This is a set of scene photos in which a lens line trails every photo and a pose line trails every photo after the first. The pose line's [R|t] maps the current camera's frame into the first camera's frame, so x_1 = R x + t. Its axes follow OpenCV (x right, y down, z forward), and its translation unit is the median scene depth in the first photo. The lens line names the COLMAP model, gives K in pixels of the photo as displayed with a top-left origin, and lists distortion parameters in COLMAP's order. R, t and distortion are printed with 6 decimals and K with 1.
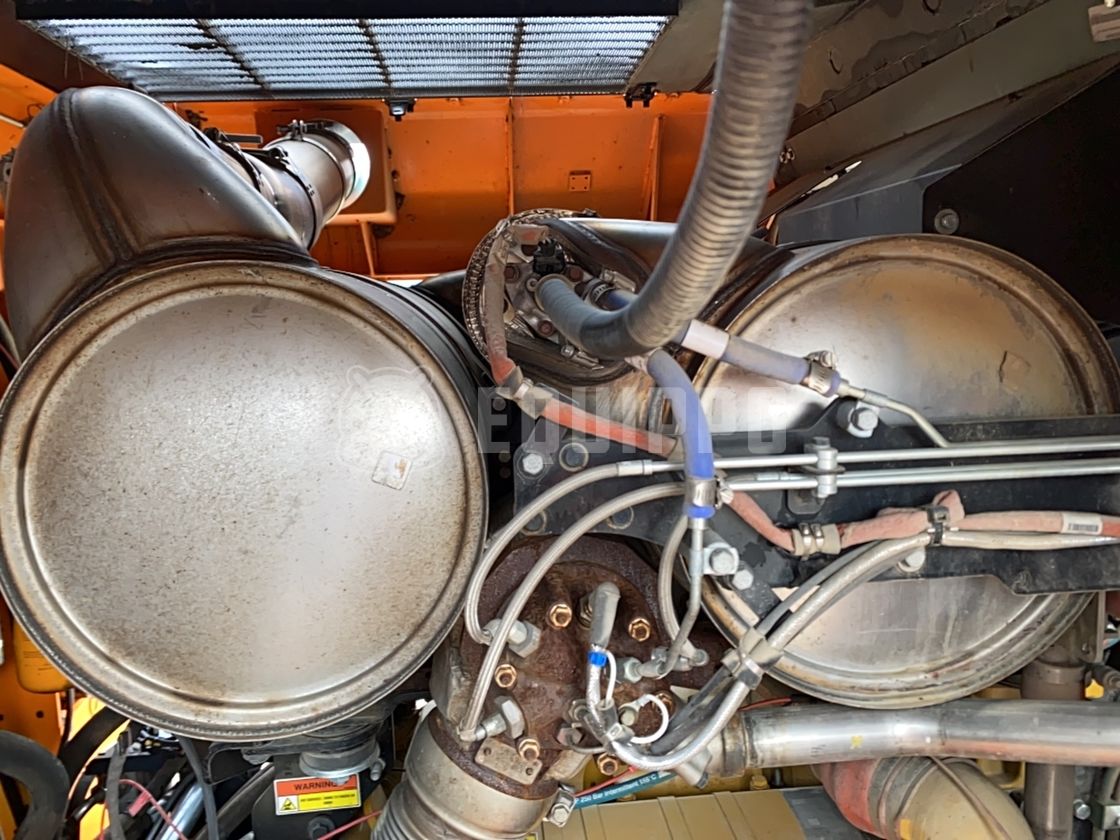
lens RADIAL K [[862.0, 0, 557.7], [0, 862.0, 415.0], [0, 0, 1]] dist [0.009410, -0.013076]
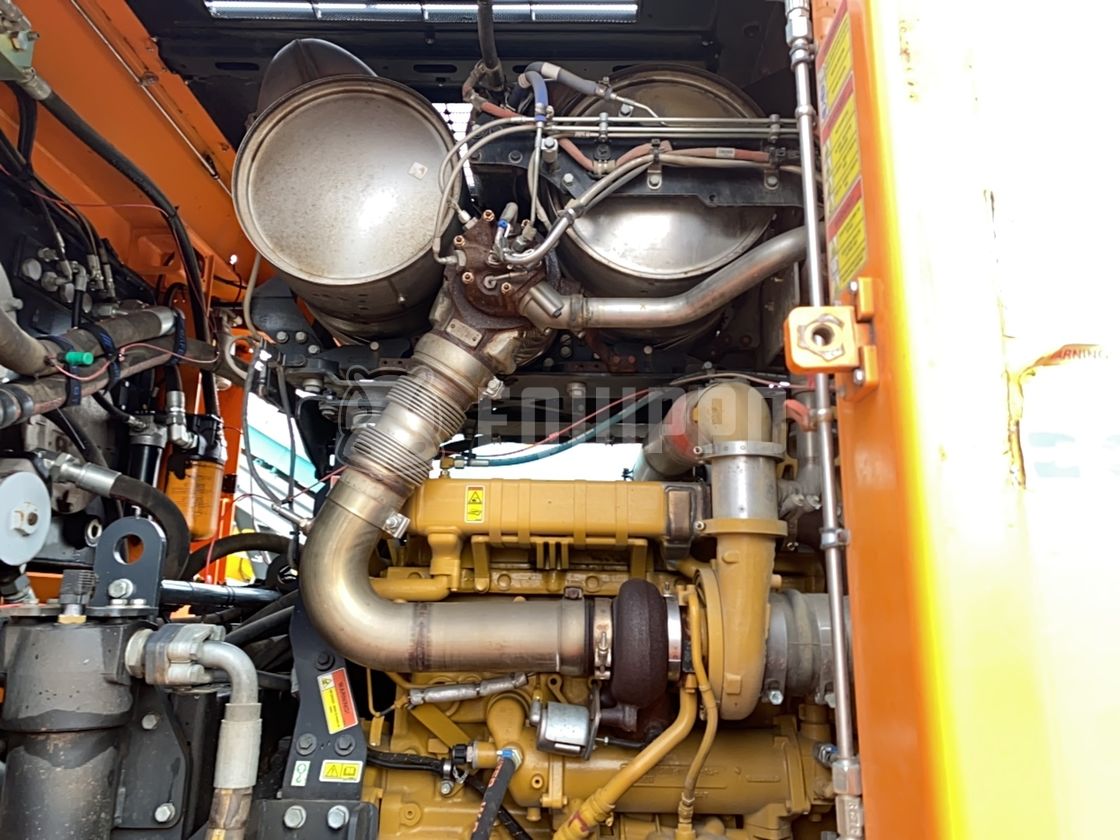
lens RADIAL K [[862.0, 0, 564.7], [0, 862.0, 411.7], [0, 0, 1]] dist [0.009410, -0.013076]
pose [[0.992890, 0.022798, -0.116835, 0.431209], [-0.062651, 0.934636, -0.350045, 1.359350], [0.101218, 0.354875, 0.929418, -0.719615]]
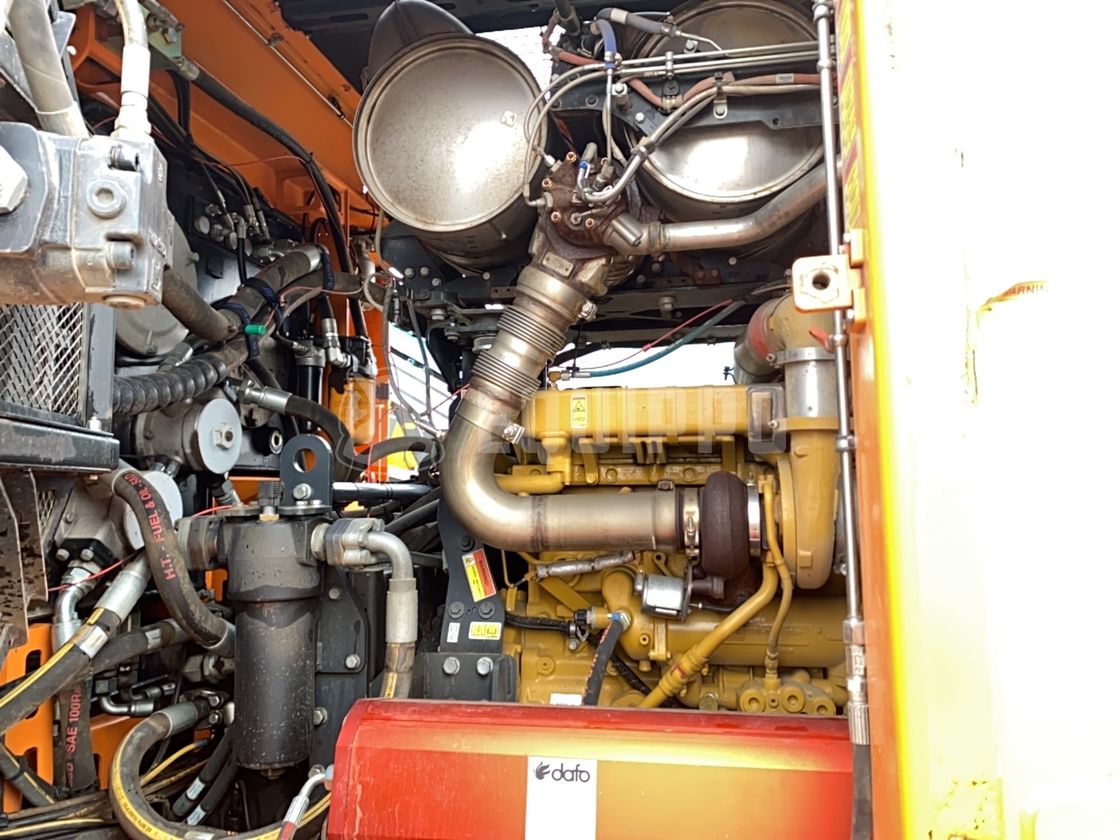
lens RADIAL K [[862.0, 0, 561.2], [0, 862.0, 421.6], [0, 0, 1]] dist [0.009410, -0.013076]
pose [[0.958979, -0.000892, -0.283477, 0.621856], [-0.057323, 0.978726, -0.197000, 1.357311], [0.277622, 0.205169, 0.938526, -1.009963]]
